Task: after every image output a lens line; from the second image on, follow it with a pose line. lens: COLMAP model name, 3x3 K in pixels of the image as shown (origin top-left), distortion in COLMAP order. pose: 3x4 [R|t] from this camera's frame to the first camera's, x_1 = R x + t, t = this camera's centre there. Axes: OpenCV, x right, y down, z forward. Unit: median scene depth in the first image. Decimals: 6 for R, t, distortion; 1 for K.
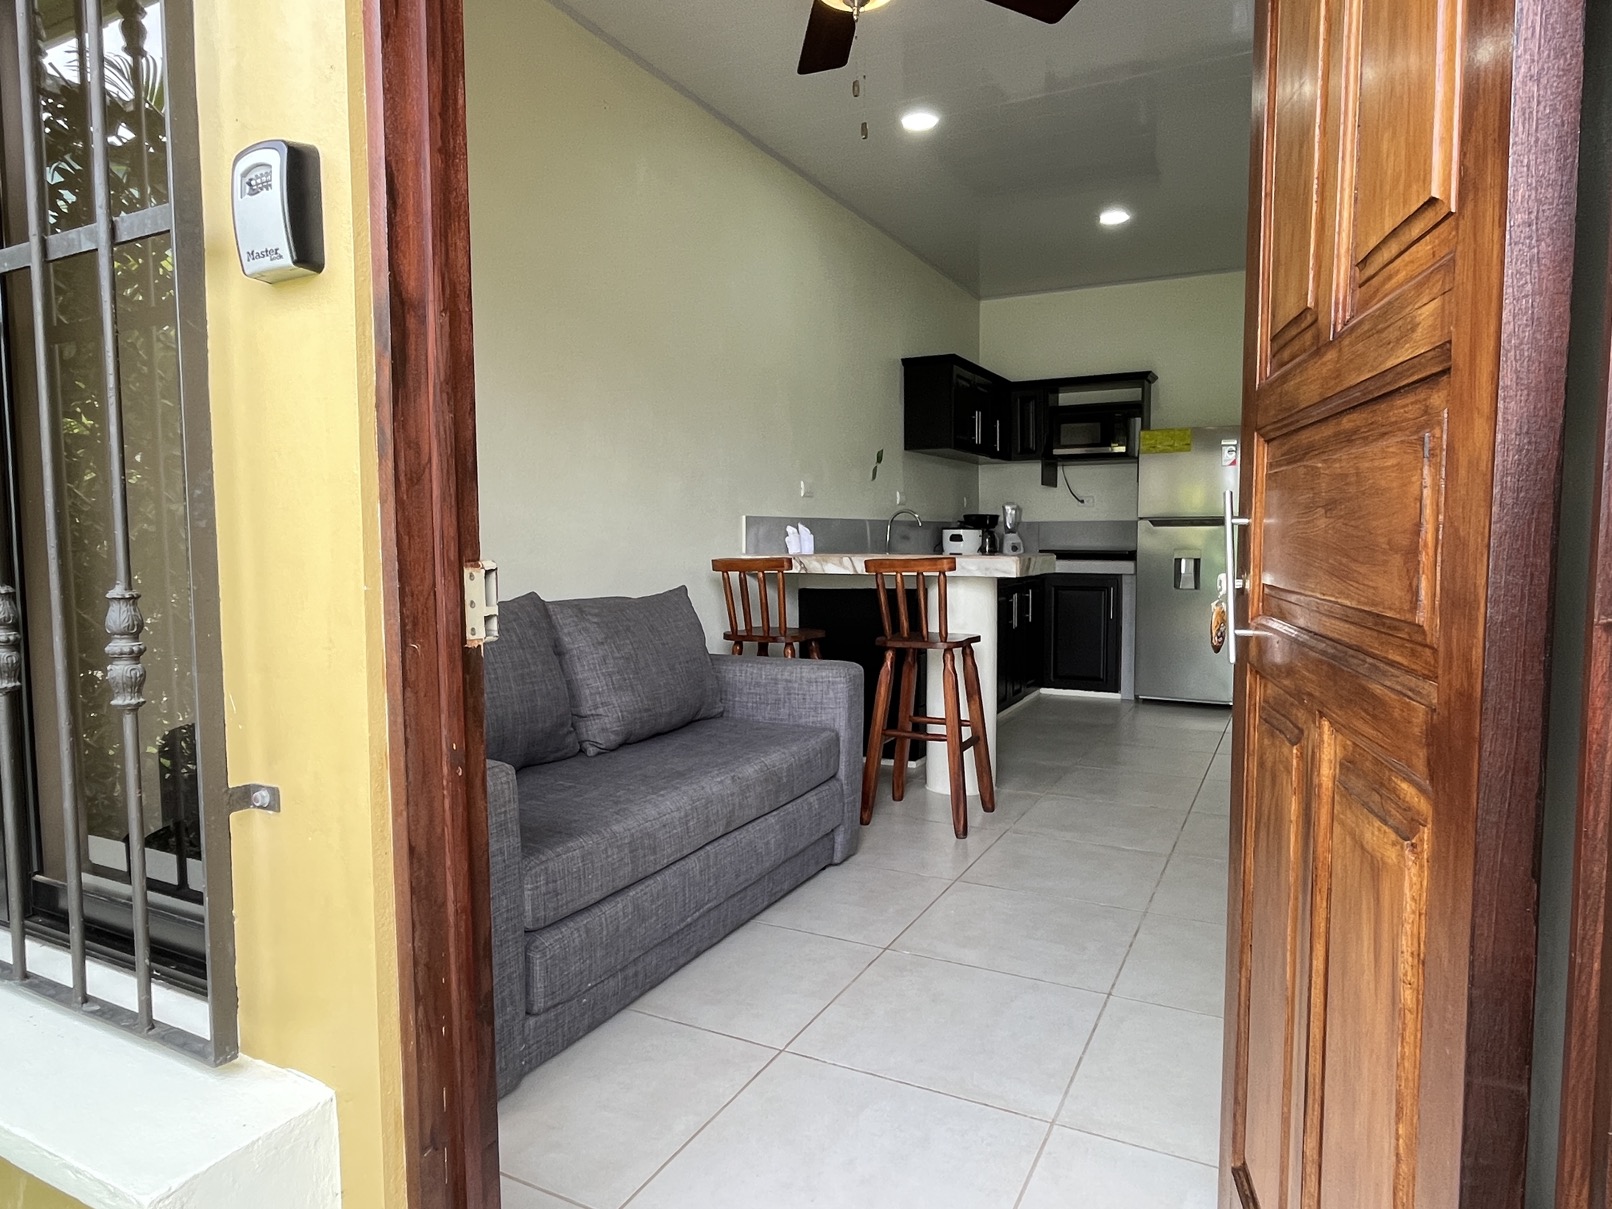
lens RADIAL K [[976.3, 0, 806.0], [0, 976.3, 604.5], [0, 0, 1]] dist [0.001058, -0.000449]
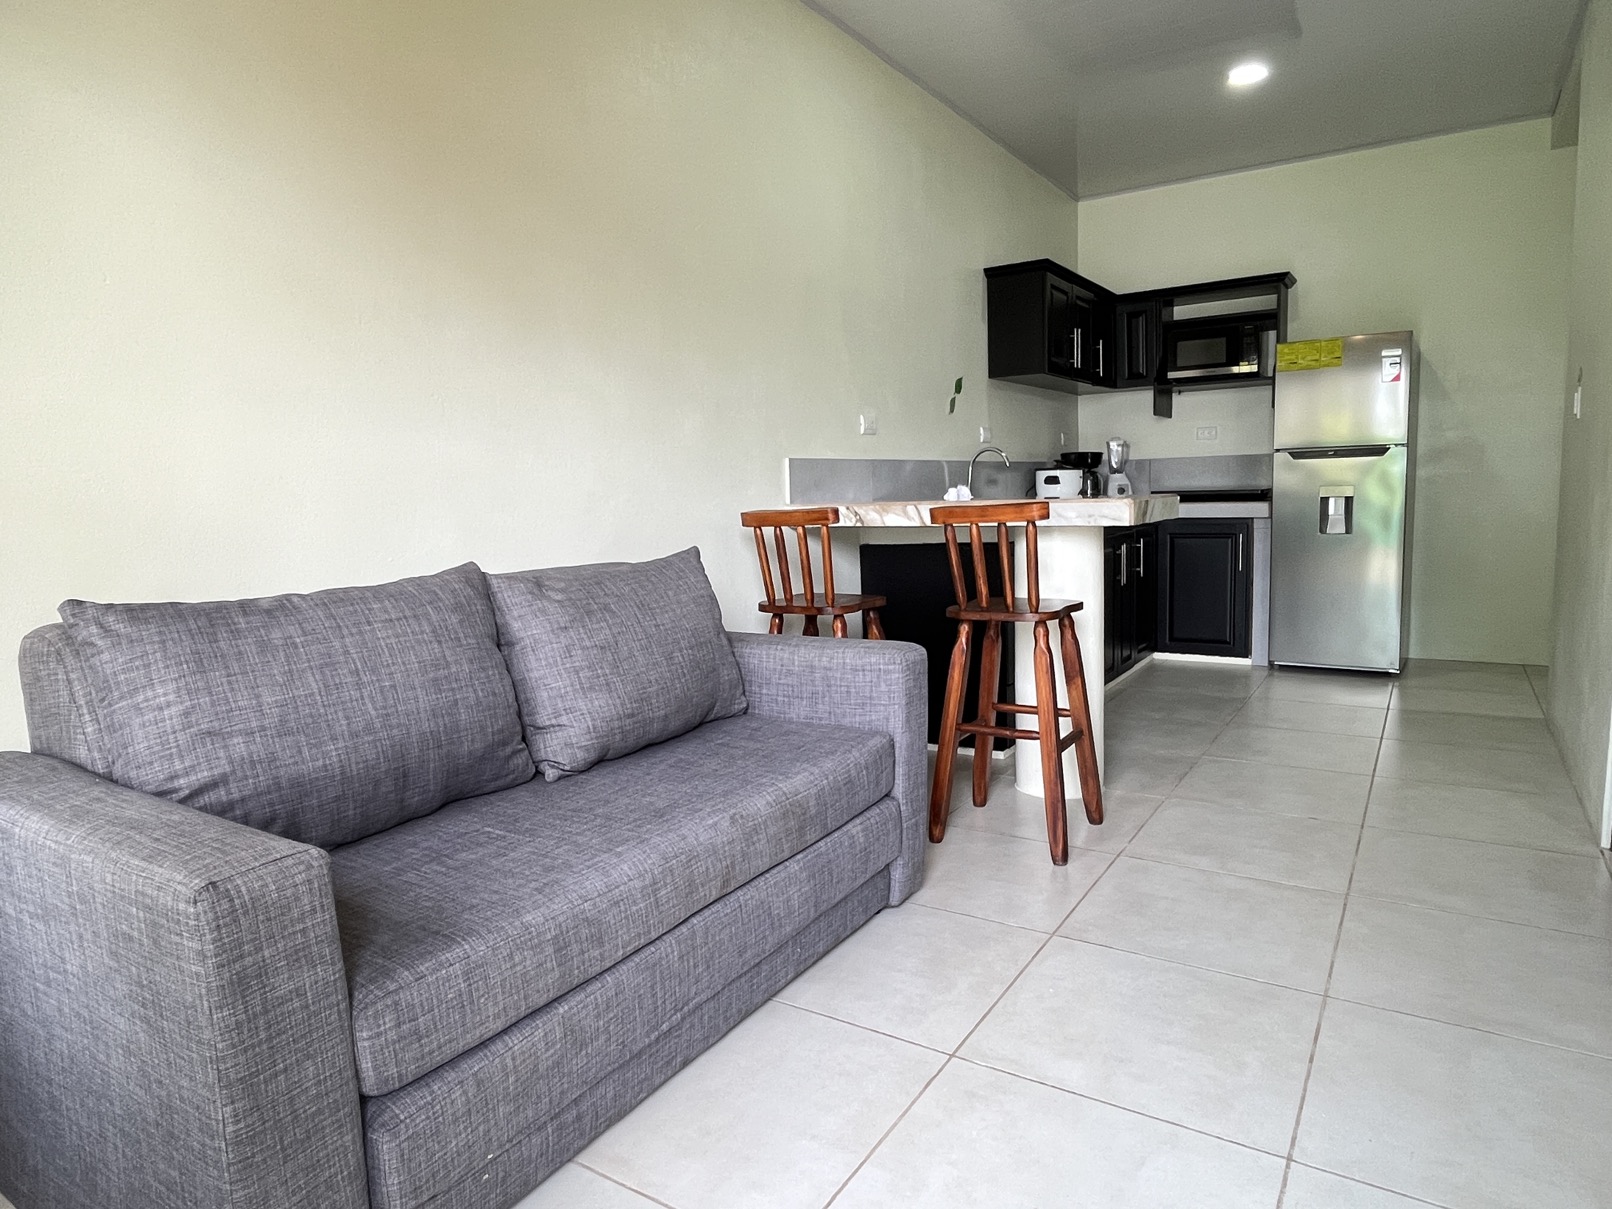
lens RADIAL K [[976.3, 0, 806.0], [0, 976.3, 604.5], [0, 0, 1]] dist [0.001058, -0.000449]
pose [[0.995112, -0.016316, -0.097395, 0.035081], [0.021024, 0.998649, 0.047510, -0.007681], [0.096489, -0.049325, 0.994111, 0.207202]]
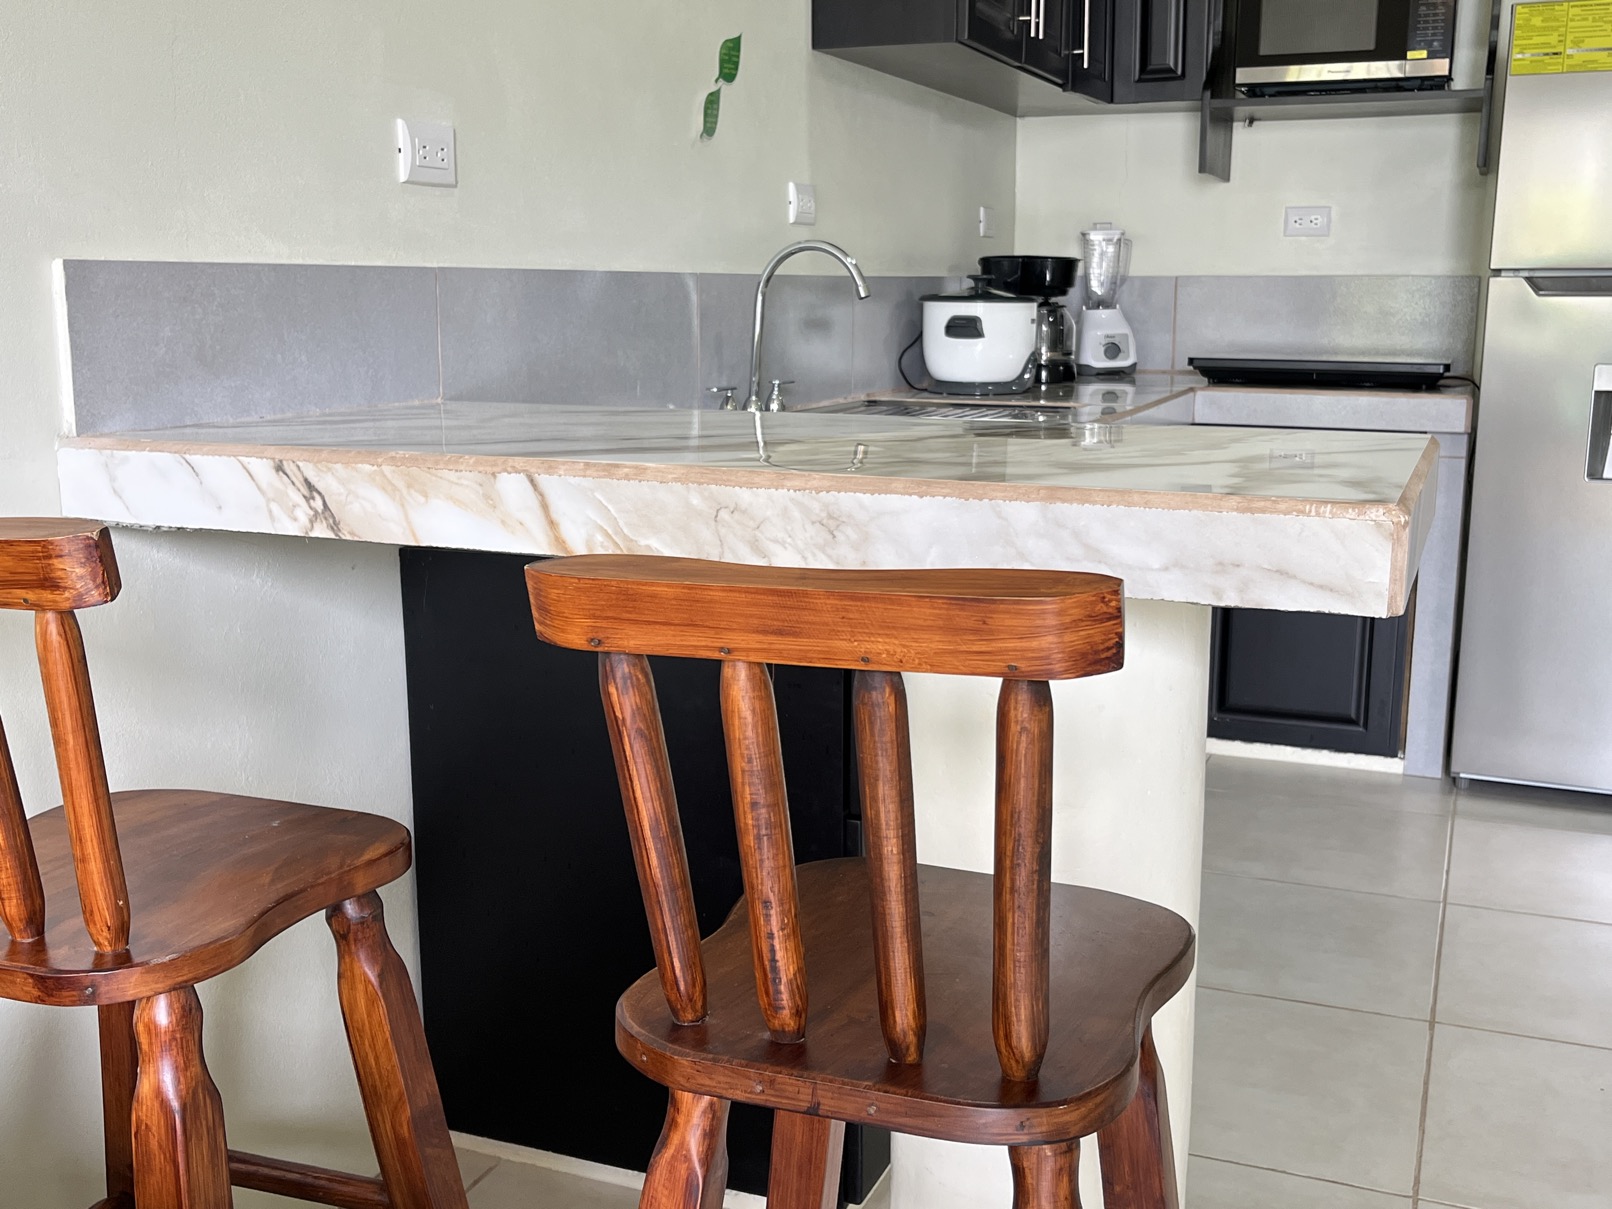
lens RADIAL K [[1647.2, 0, 806.0], [0, 1647.2, 604.5], [0, 0, 1]] dist [0.110838, -0.177055]
pose [[0.996053, -0.007203, 0.088464, 0.078804], [-0.003553, 0.992667, 0.120826, -0.069915], [-0.088685, -0.120664, 0.988724, 0.707515]]
